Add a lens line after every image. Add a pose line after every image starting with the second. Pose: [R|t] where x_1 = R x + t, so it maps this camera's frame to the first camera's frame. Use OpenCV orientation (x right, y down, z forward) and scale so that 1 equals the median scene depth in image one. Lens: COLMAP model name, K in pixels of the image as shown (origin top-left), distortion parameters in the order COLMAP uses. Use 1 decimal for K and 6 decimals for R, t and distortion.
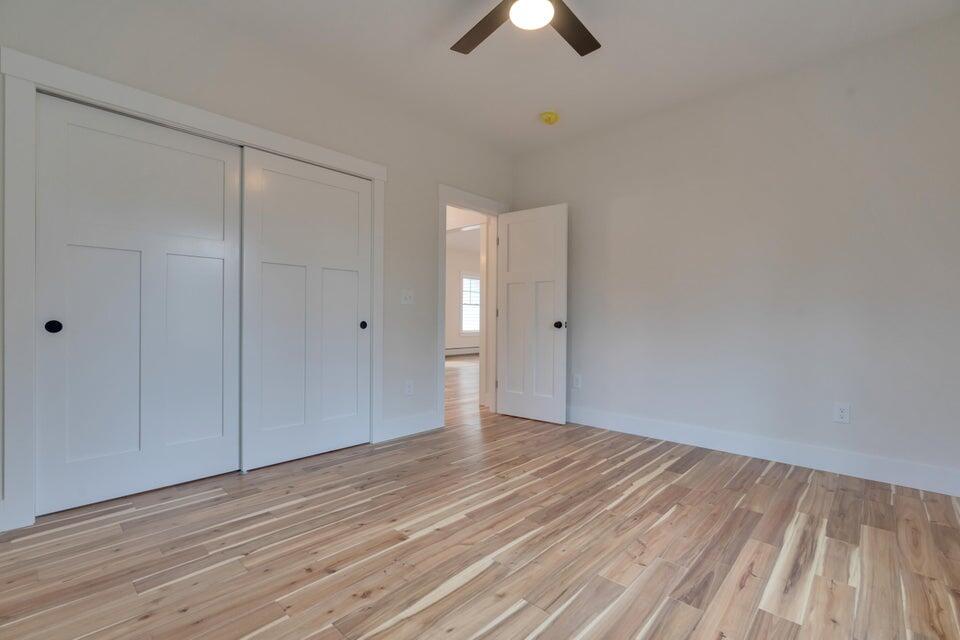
lens RADIAL K [[434.1, 0, 479.6], [0, 434.1, 319.7], [0, 0, 1]] dist [-0.001528, 0.000058]
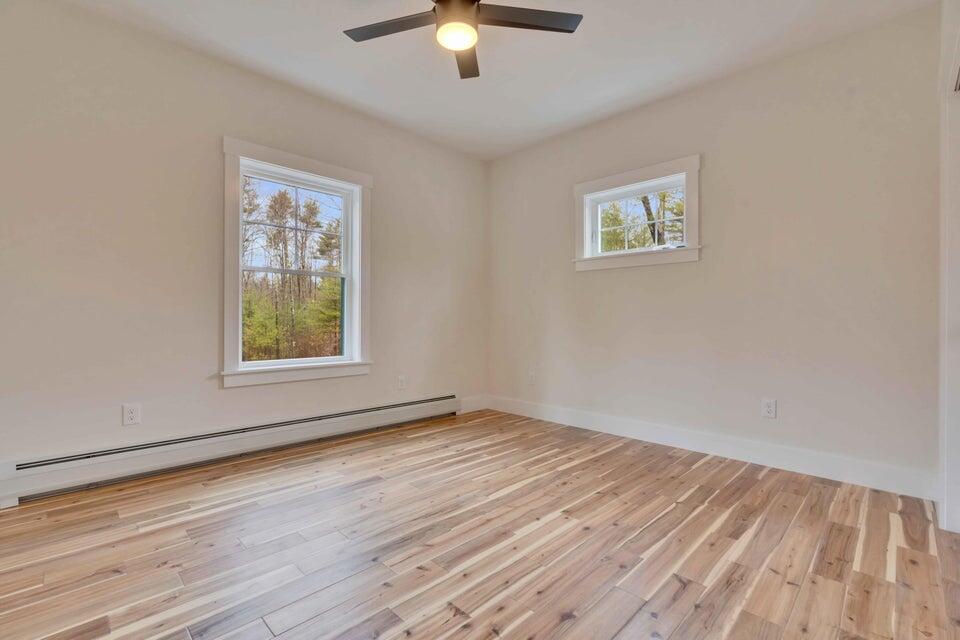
lens RADIAL K [[434.1, 0, 480.6], [0, 434.1, 320.2], [0, 0, 1]] dist [-0.001528, 0.000058]
pose [[-0.999368, -0.012090, 0.033442, 0.014721], [-0.012084, 0.999927, 0.000377, -0.000697], [-0.033444, -0.000028, -0.999441, 2.067773]]
